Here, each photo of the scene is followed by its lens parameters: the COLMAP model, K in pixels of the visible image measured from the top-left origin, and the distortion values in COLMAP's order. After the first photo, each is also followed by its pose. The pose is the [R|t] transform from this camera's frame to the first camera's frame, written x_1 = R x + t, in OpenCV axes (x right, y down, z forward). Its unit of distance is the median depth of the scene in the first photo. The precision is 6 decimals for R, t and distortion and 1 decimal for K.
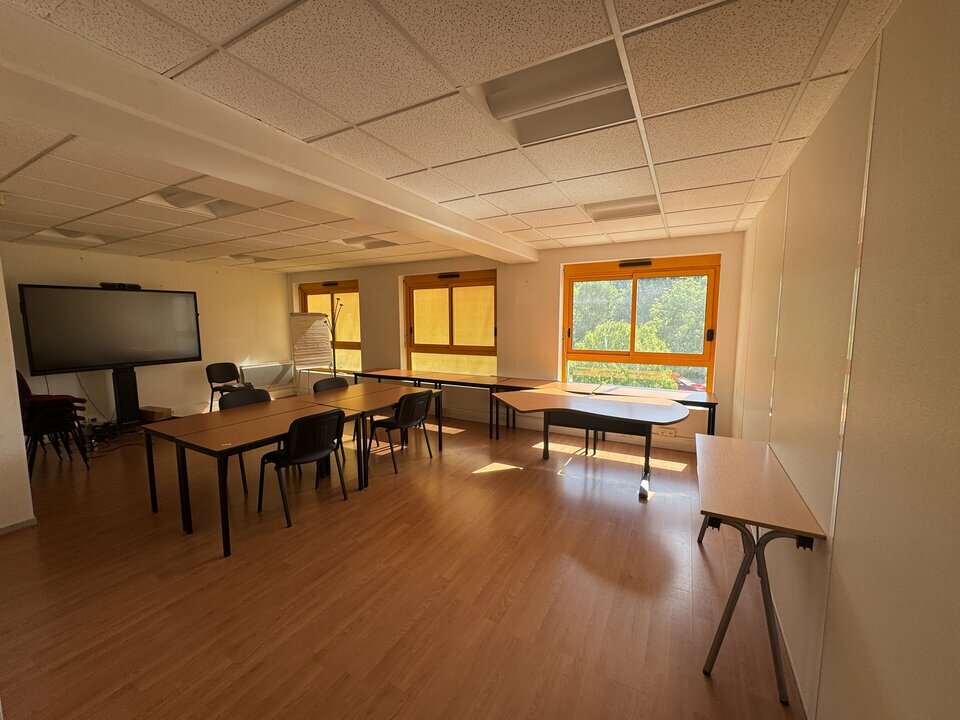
lens RADIAL K [[382.1, 0, 480.0], [0, 382.1, 362.7], [0, 0, 1]] dist [-0.001736, -0.000048]
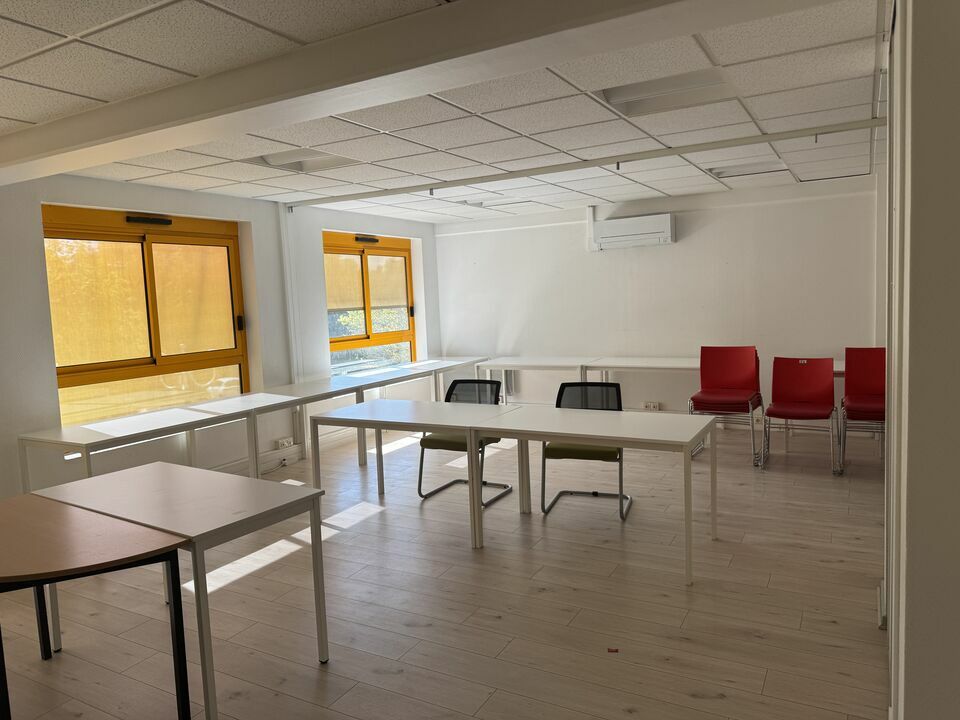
lens RADIAL K [[685.1, 0, 482.8], [0, 685.1, 357.3], [0, 0, 1]] dist [0.066097, -0.014408]
pose [[0.018219, -0.091768, 0.995614, -0.976938], [0.145700, 0.985393, 0.088160, -0.061824], [-0.989161, 0.143455, 0.031324, 0.537307]]
